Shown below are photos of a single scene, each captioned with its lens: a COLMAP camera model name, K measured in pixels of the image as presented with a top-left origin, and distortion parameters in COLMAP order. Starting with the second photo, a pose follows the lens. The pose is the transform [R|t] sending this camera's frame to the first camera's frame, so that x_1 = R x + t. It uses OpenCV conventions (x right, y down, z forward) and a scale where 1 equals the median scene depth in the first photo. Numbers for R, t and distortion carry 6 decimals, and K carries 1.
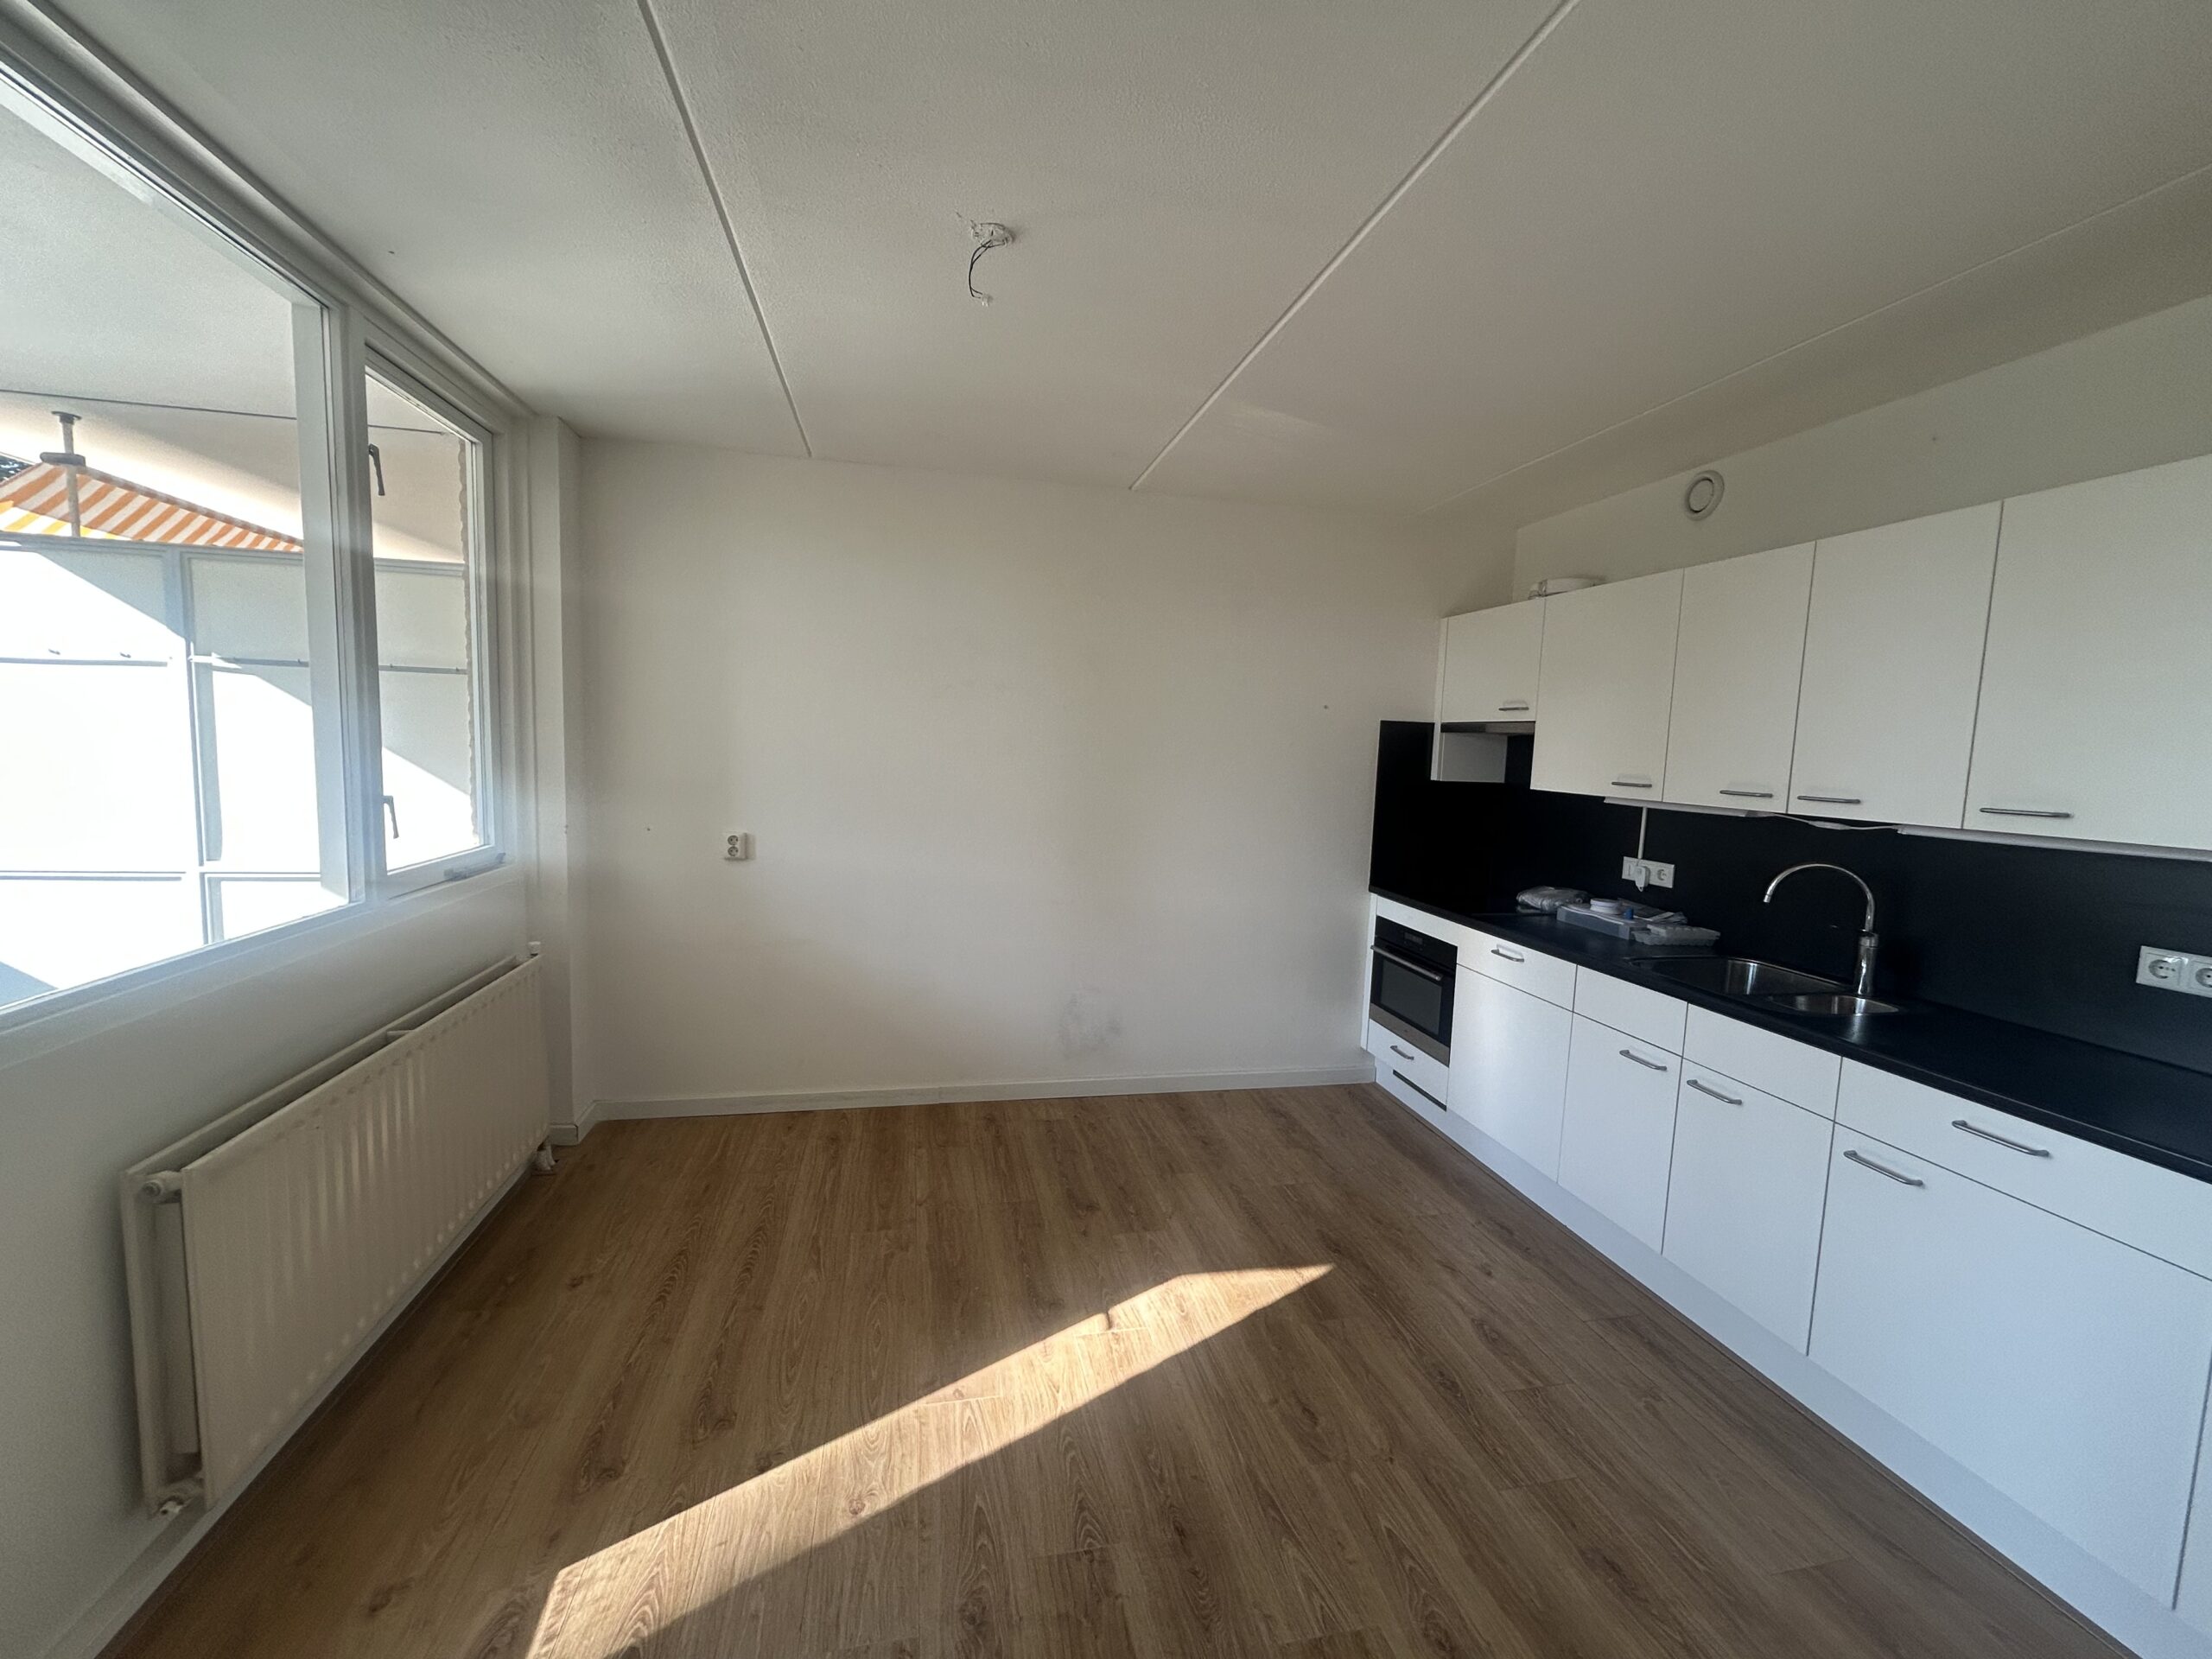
lens RADIAL K [[895.6, 0, 1110.5], [0, 895.6, 829.0], [0, 0, 1]] dist [-0.001232, -0.000062]
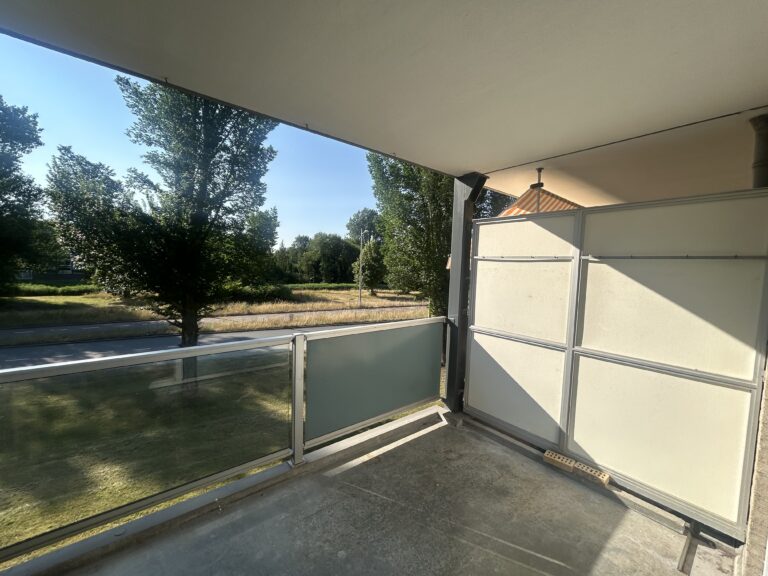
lens RADIAL K [[311.0, 0, 385.6], [0, 311.0, 287.8], [0, 0, 1]] dist [-0.001232, -0.000062]
pose [[0.467006, 0.039716, -0.883362, -0.550138], [-0.103335, 0.994597, -0.009913, -0.053431], [0.878195, 0.095912, 0.468587, 0.194613]]
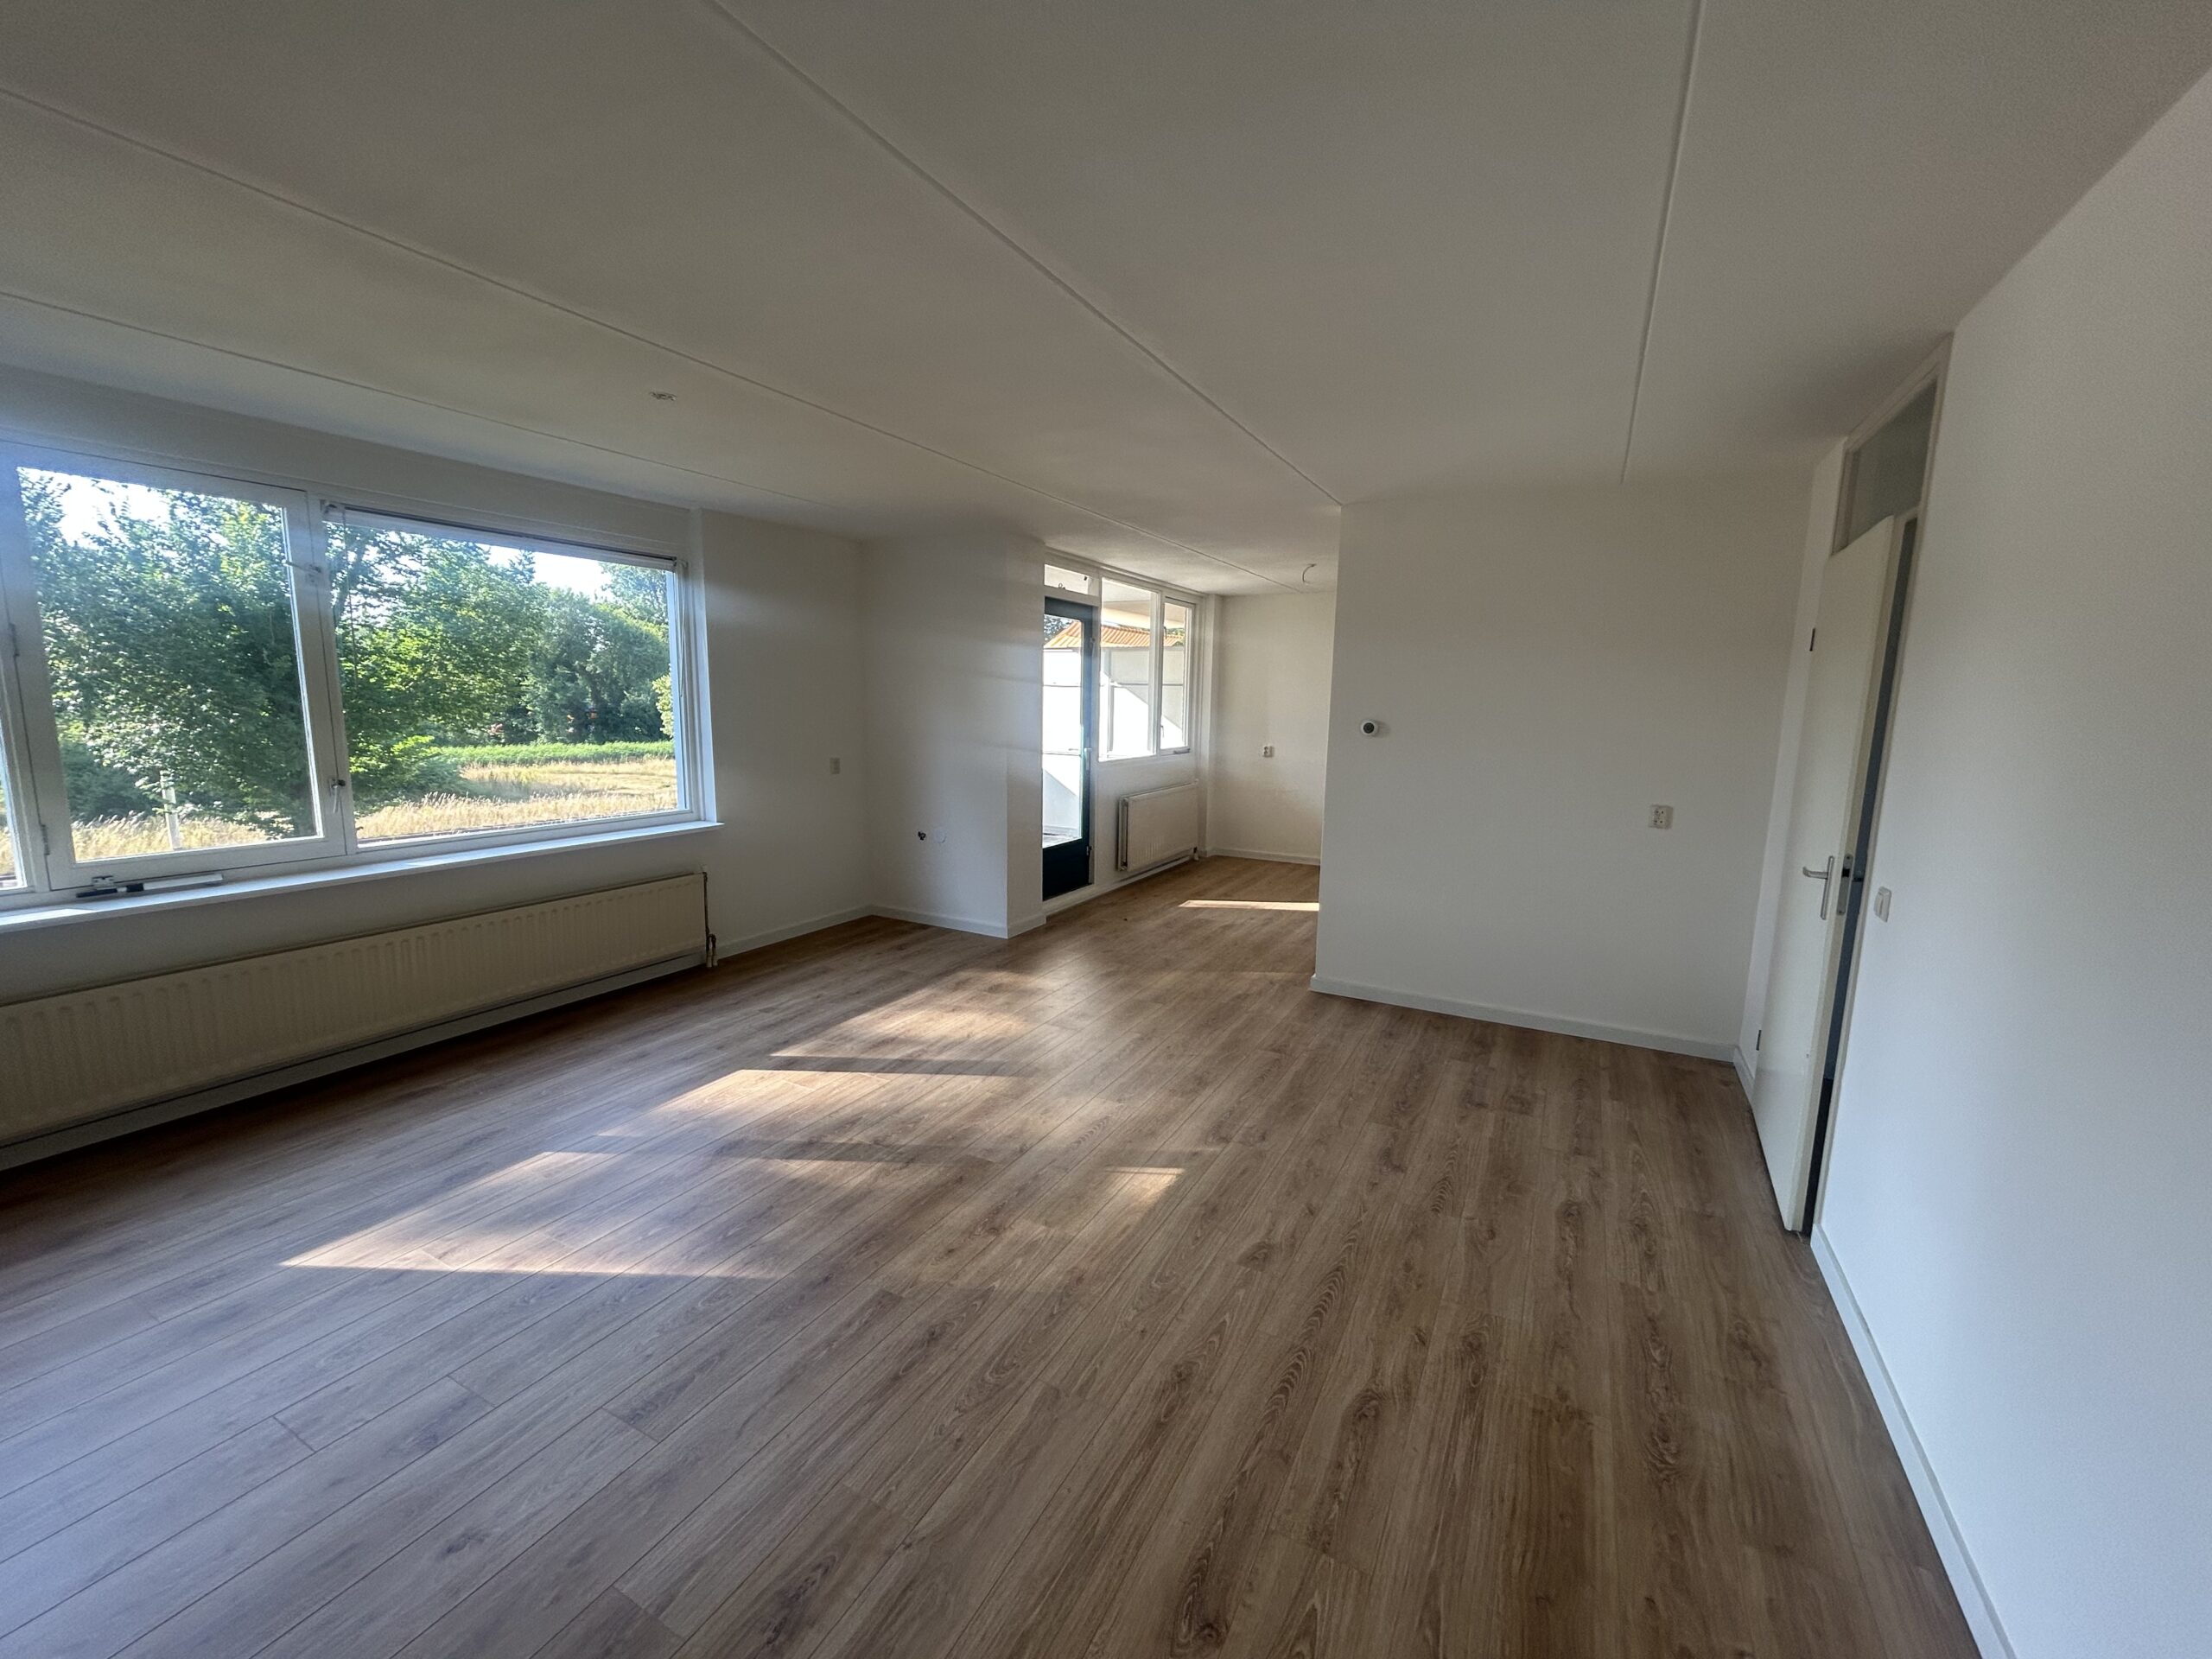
lens RADIAL K [[895.0, 0, 1112.2], [0, 895.0, 826.5], [0, 0, 1]] dist [-0.008534, 0.006022]
pose [[0.777009, 0.069518, -0.625639, 0.918360], [-0.052589, 0.997578, 0.045535, 0.154477], [0.627289, -0.002479, 0.778783, -1.357269]]
